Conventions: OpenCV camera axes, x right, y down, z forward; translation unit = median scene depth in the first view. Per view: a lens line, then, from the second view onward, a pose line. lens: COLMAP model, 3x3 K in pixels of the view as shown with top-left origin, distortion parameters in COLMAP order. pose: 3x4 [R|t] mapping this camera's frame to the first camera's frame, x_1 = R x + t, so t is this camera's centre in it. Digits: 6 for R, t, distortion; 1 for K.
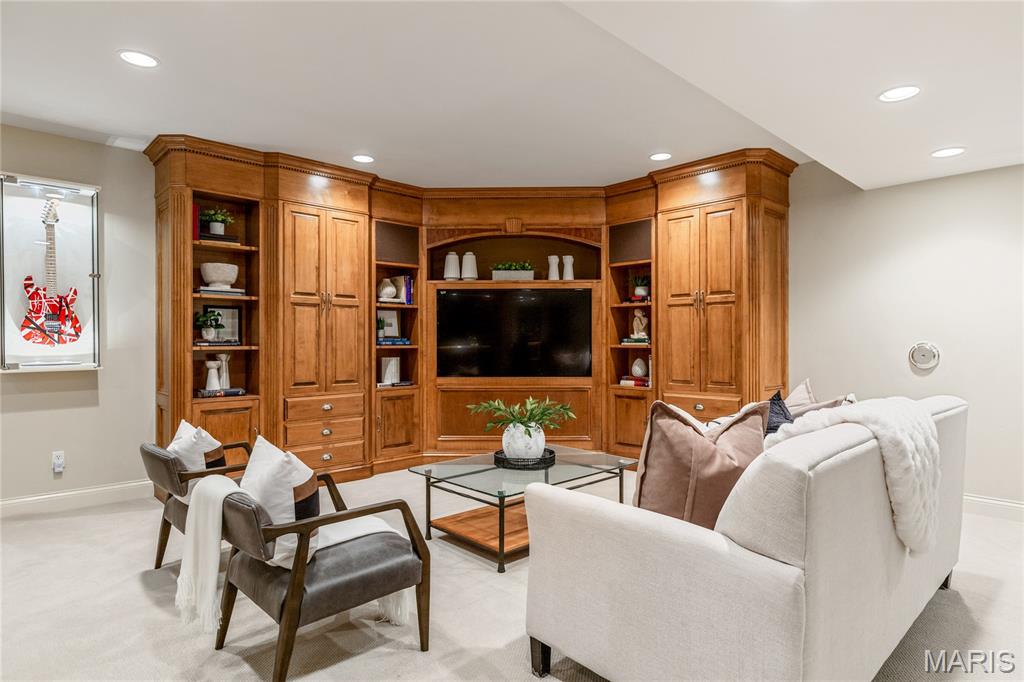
lens RADIAL K [[571.0, 0, 512.7], [0, 571.0, 343.9], [0, 0, 1]] dist [0.009228, 0.001287]
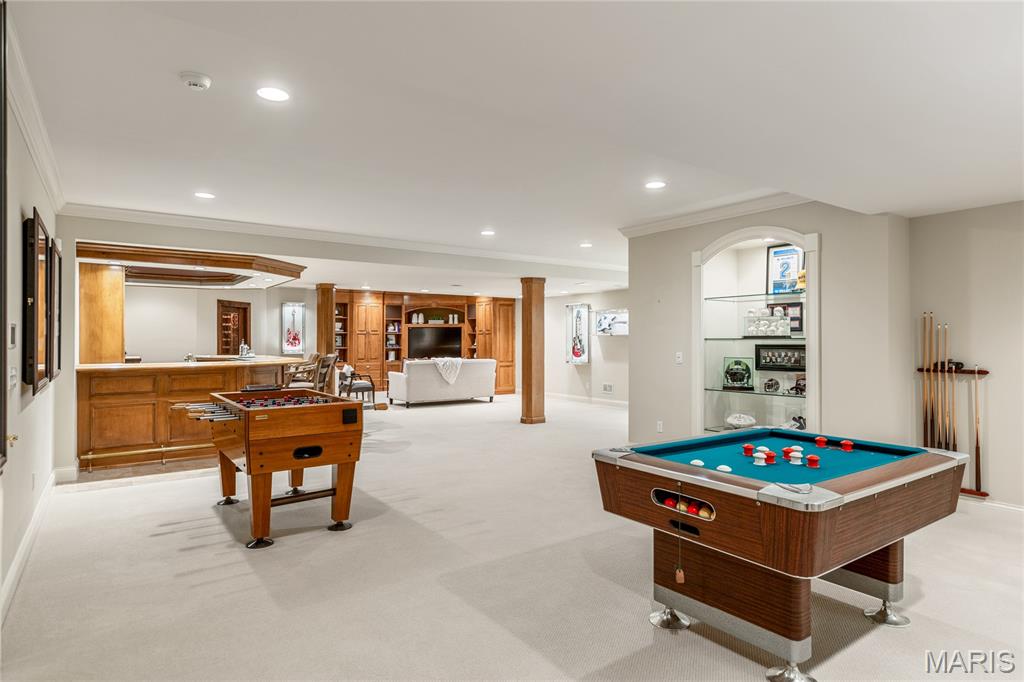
lens RADIAL K [[571.0, 0, 521.6], [0, 571.0, 339.4], [0, 0, 1]] dist [0.009228, 0.001287]
pose [[0.990293, 0.001650, -0.138989, 0.833372], [-0.002931, 0.999955, -0.009010, -0.012577], [0.138968, 0.009330, 0.990253, -1.755655]]
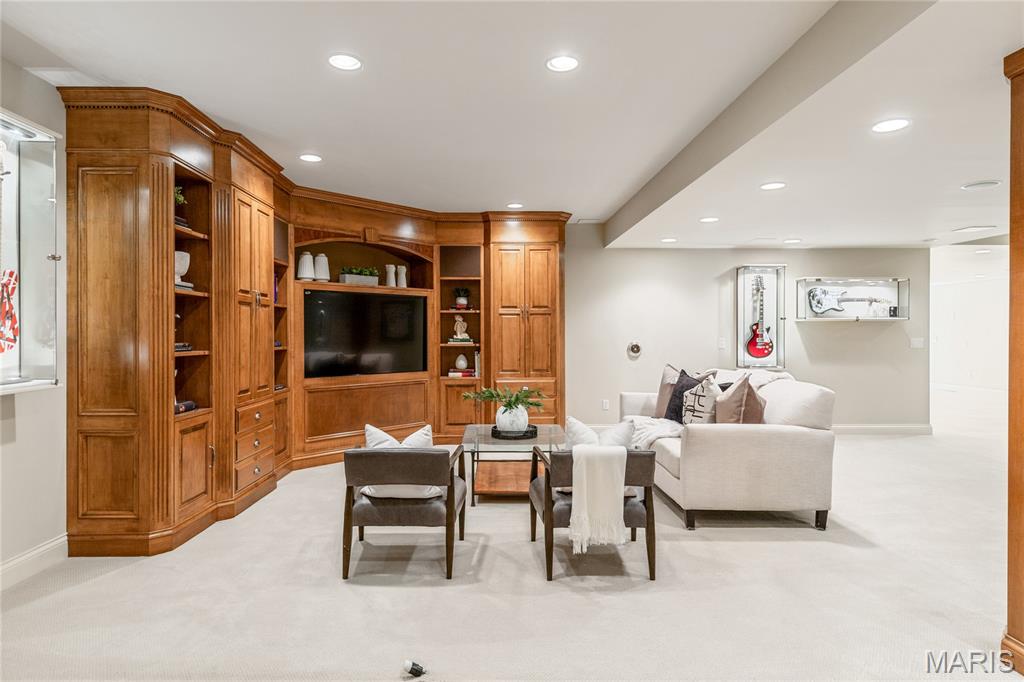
lens RADIAL K [[571.0, 0, 511.9], [0, 571.0, 335.8], [0, 0, 1]] dist [0.009228, 0.001287]
pose [[0.685413, 0.000091, 0.728154, -0.616230], [0.003084, 0.999991, -0.003028, -0.011686], [-0.728148, 0.004321, 0.685407, 0.063370]]
